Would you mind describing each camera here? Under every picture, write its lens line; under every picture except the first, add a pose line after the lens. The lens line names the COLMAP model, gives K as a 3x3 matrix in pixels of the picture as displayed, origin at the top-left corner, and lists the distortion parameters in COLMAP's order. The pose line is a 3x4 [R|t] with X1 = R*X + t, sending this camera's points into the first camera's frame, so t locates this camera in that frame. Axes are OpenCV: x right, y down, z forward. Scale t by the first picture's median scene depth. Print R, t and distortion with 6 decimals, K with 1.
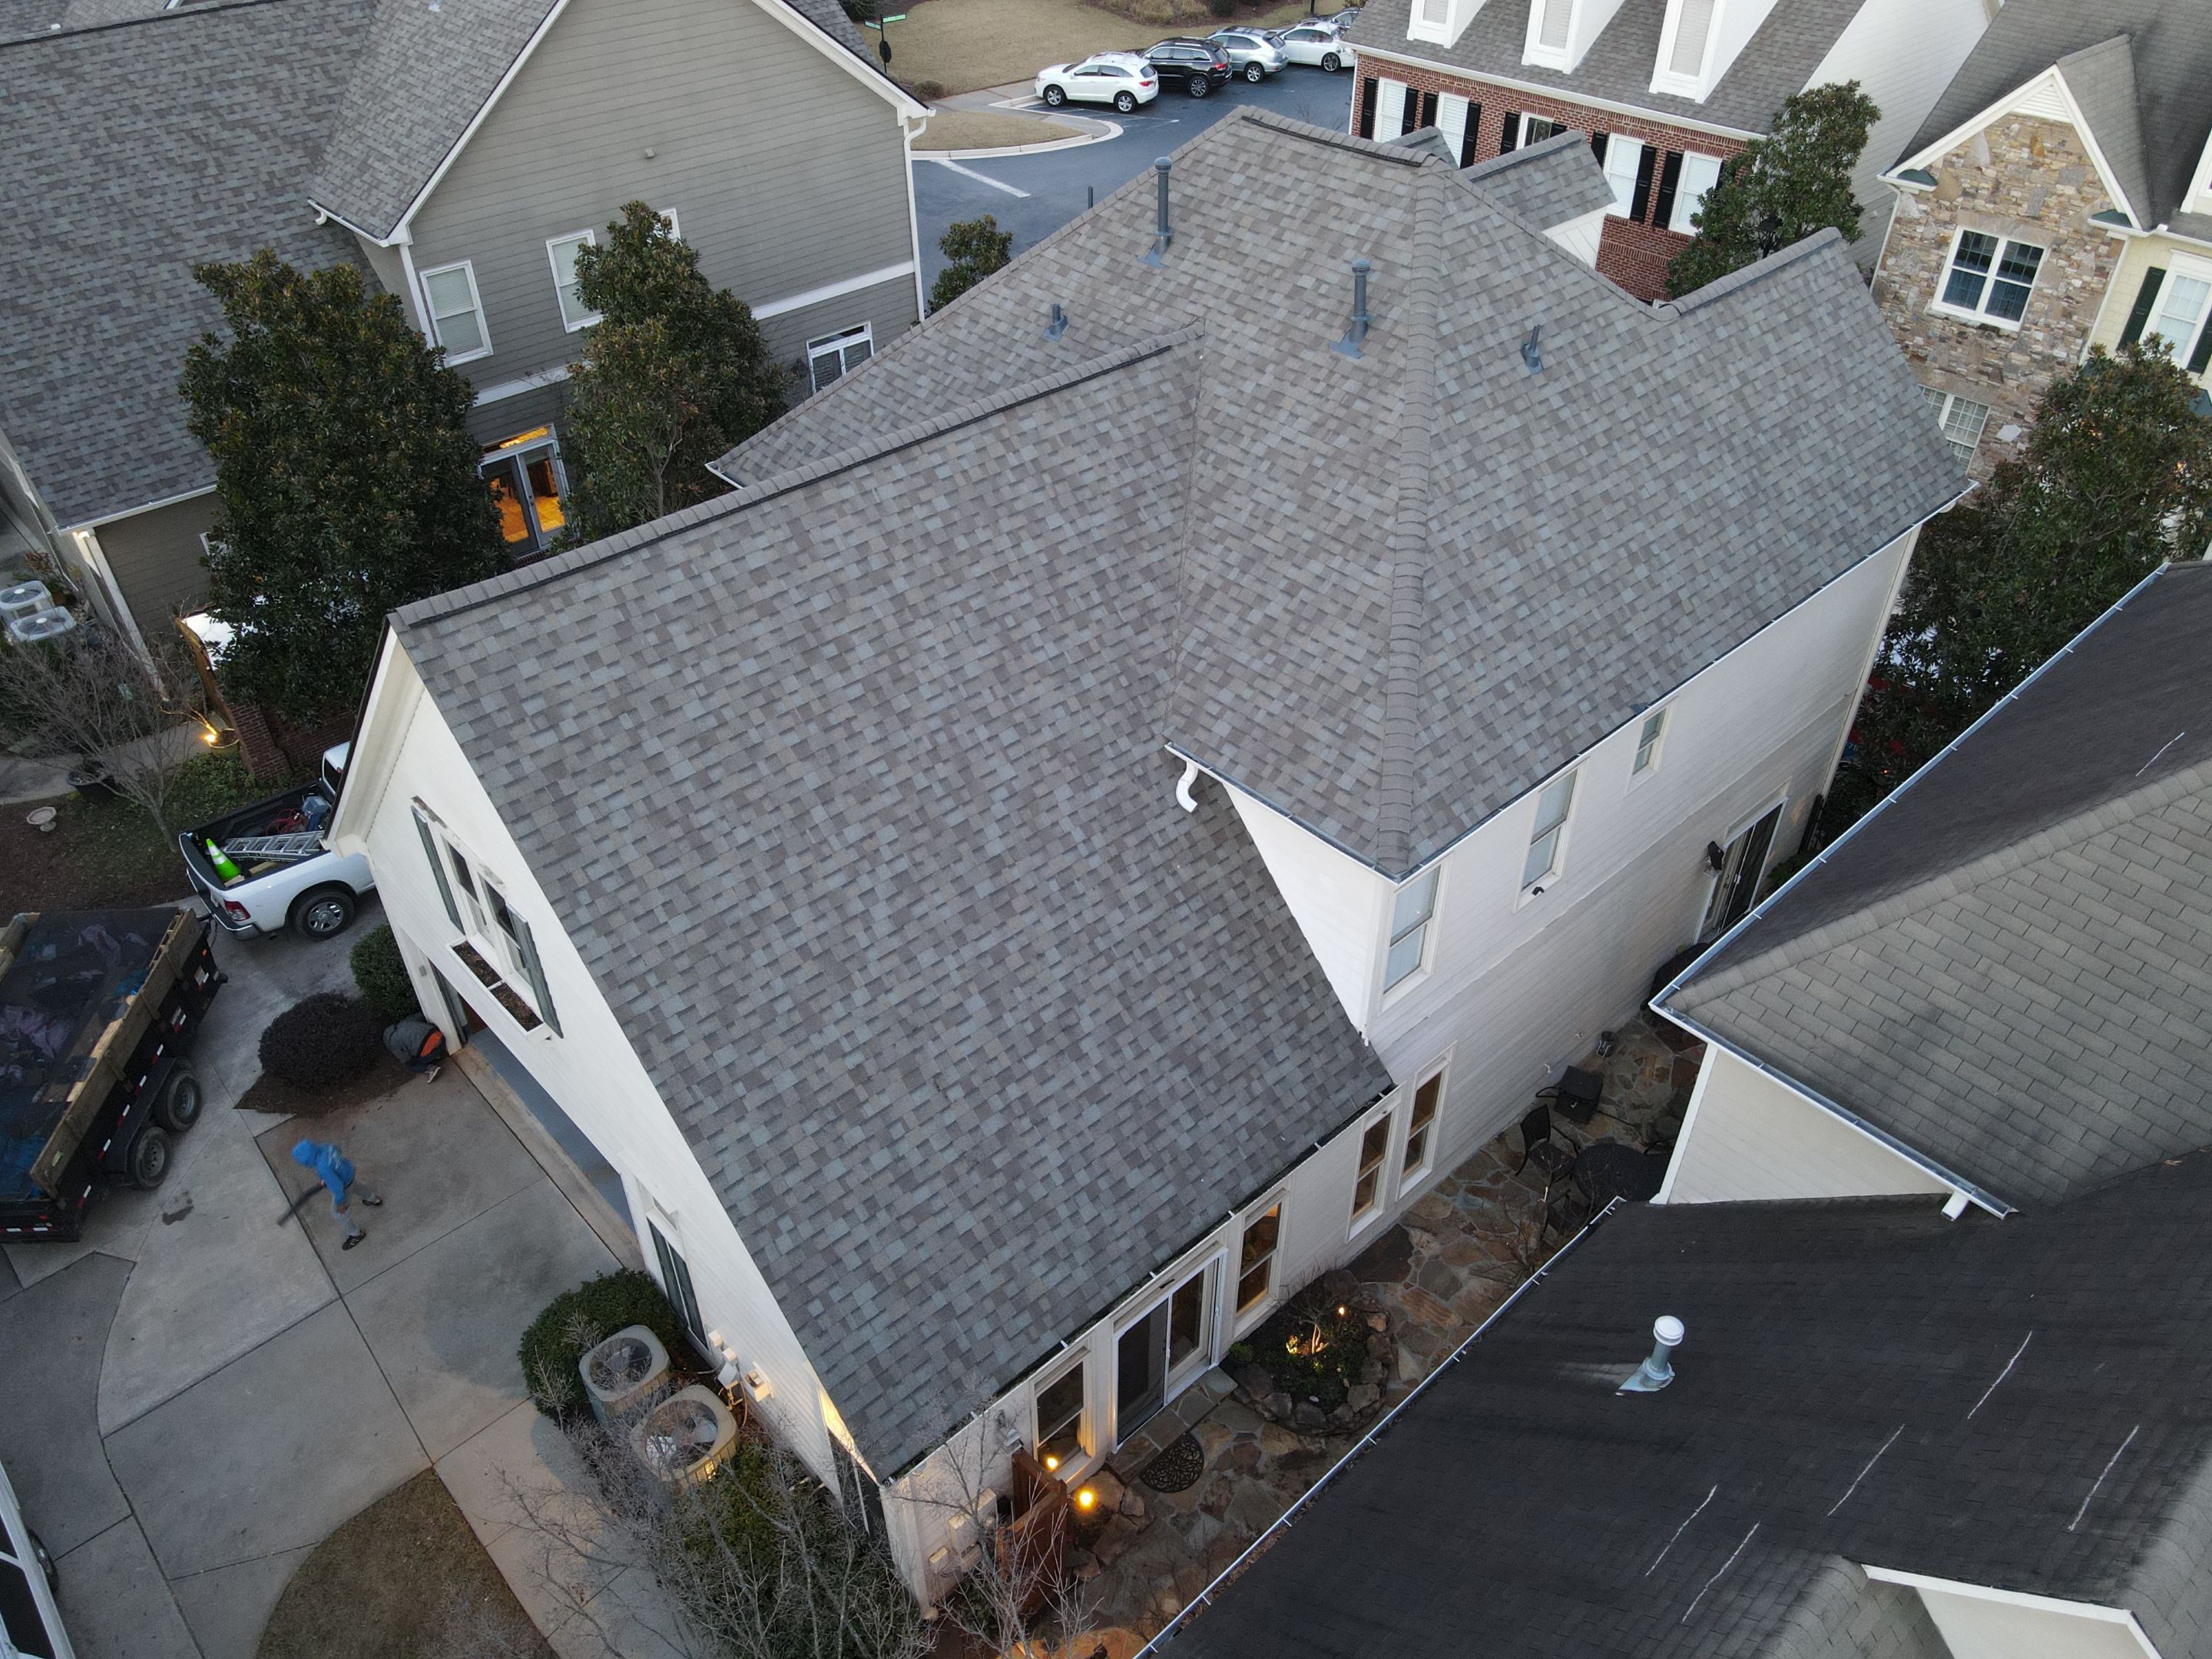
lens RADIAL K [[1614.5, 0, 1104.0], [0, 1614.5, 831.0], [0, 0, 1]] dist [0.015255, 0.005817]
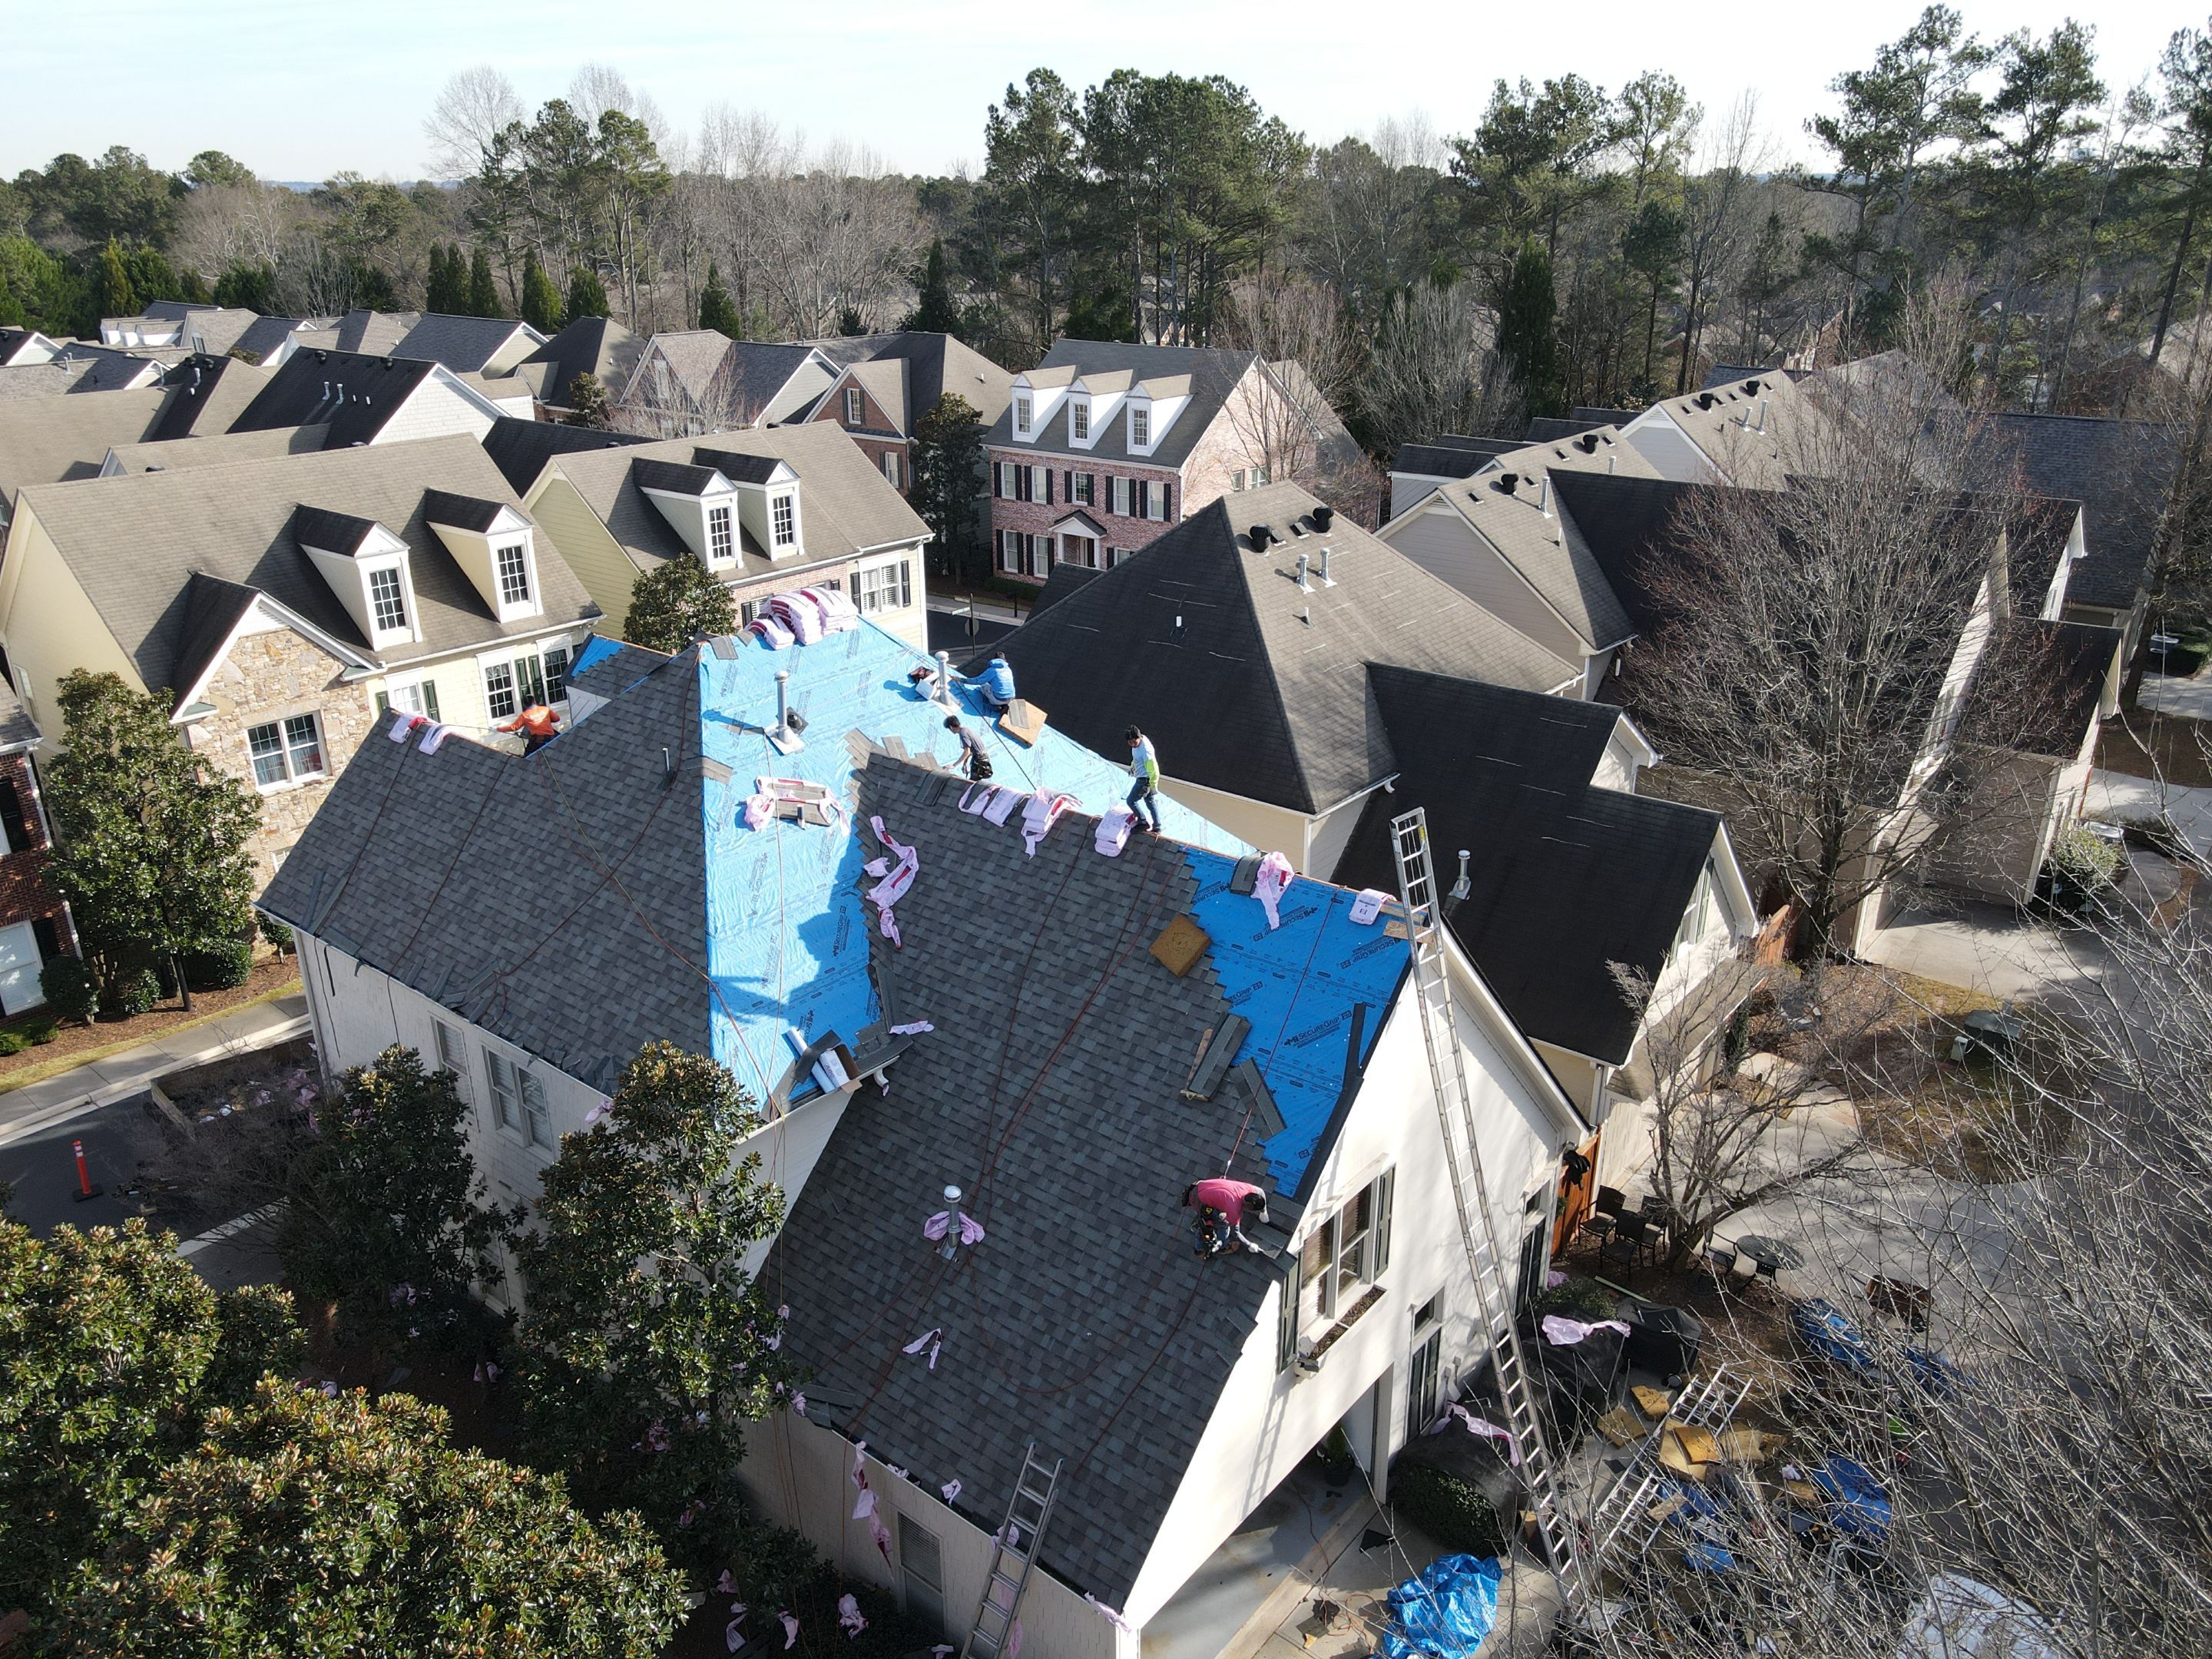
lens RADIAL K [[1614.5, 0, 1096.4], [0, 1614.5, 848.4], [0, 0, 1]] dist [0.015255, 0.005817]
pose [[-0.138751, -0.369424, 0.918844, -0.723708], [0.626563, 0.685766, 0.370329, -0.378991], [-0.766920, 0.627097, 0.136317, 0.433948]]
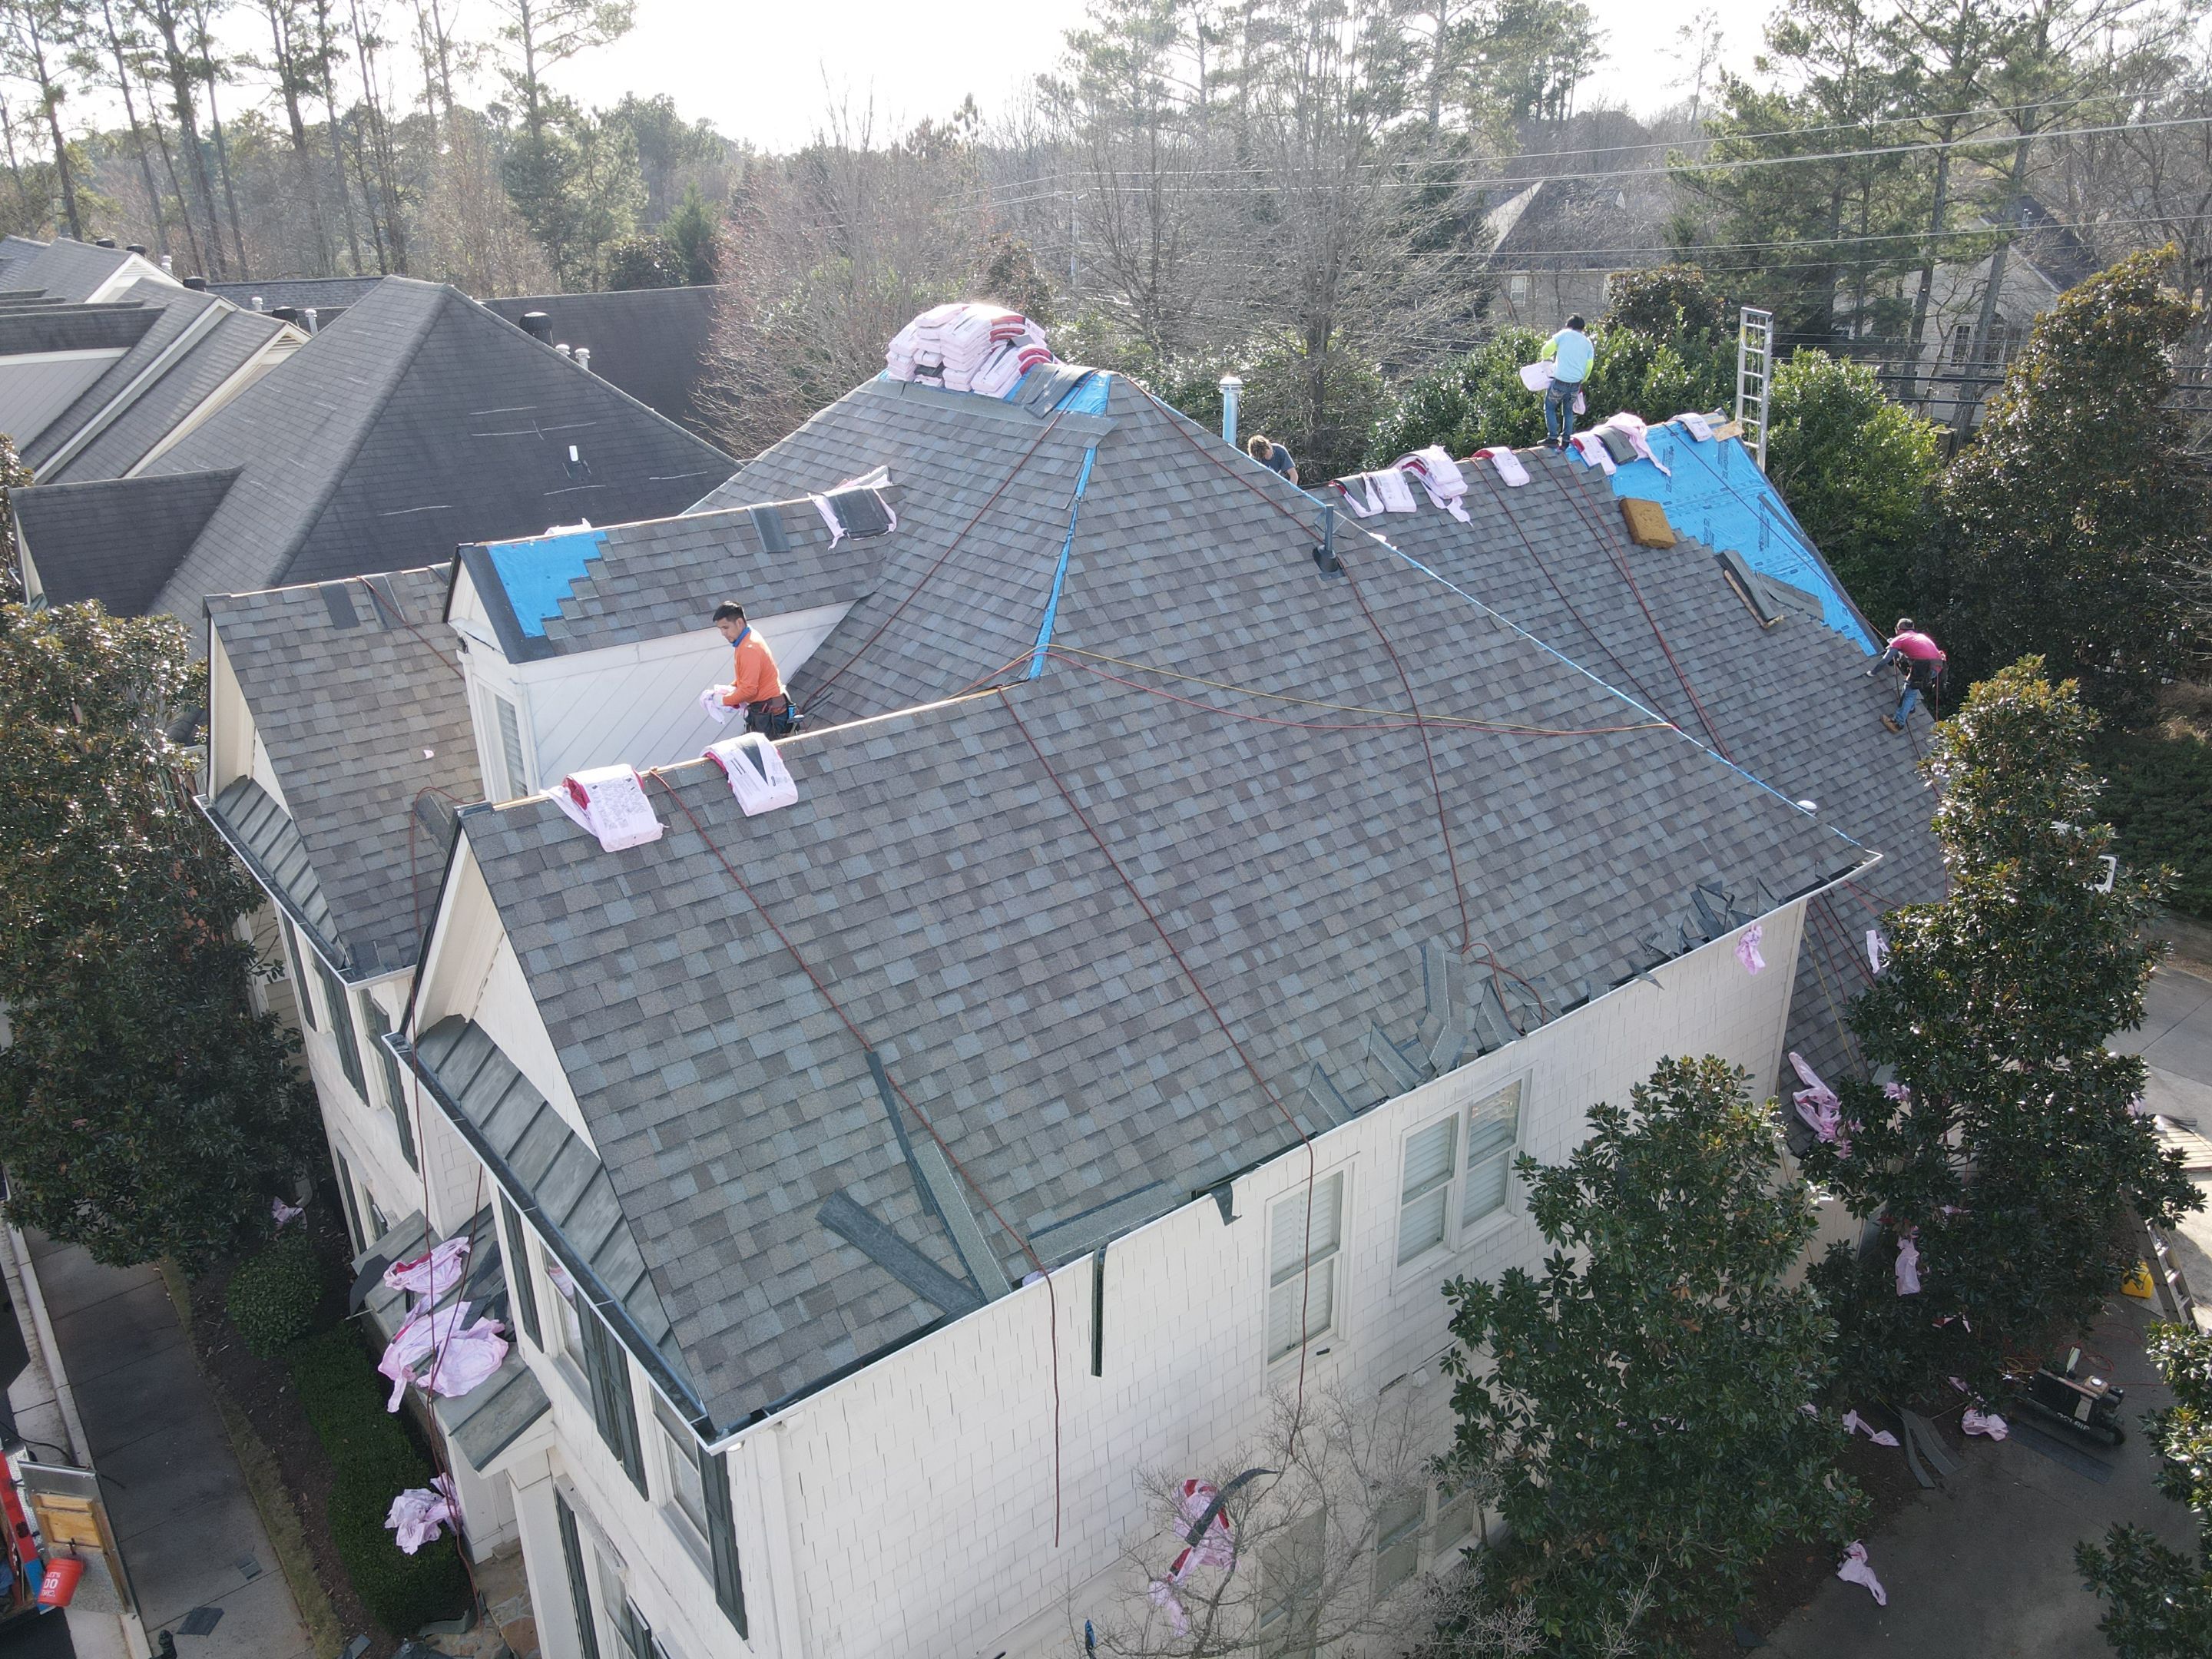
lens RADIAL K [[1614.5, 0, 1106.0], [0, 1614.5, 831.4], [0, 0, 1]] dist [0.015255, 0.005817]
pose [[-0.997246, -0.013636, 0.072896, 0.021643], [0.057643, 0.475915, 0.877601, -0.600639], [-0.046660, 0.879386, -0.473818, 0.939257]]
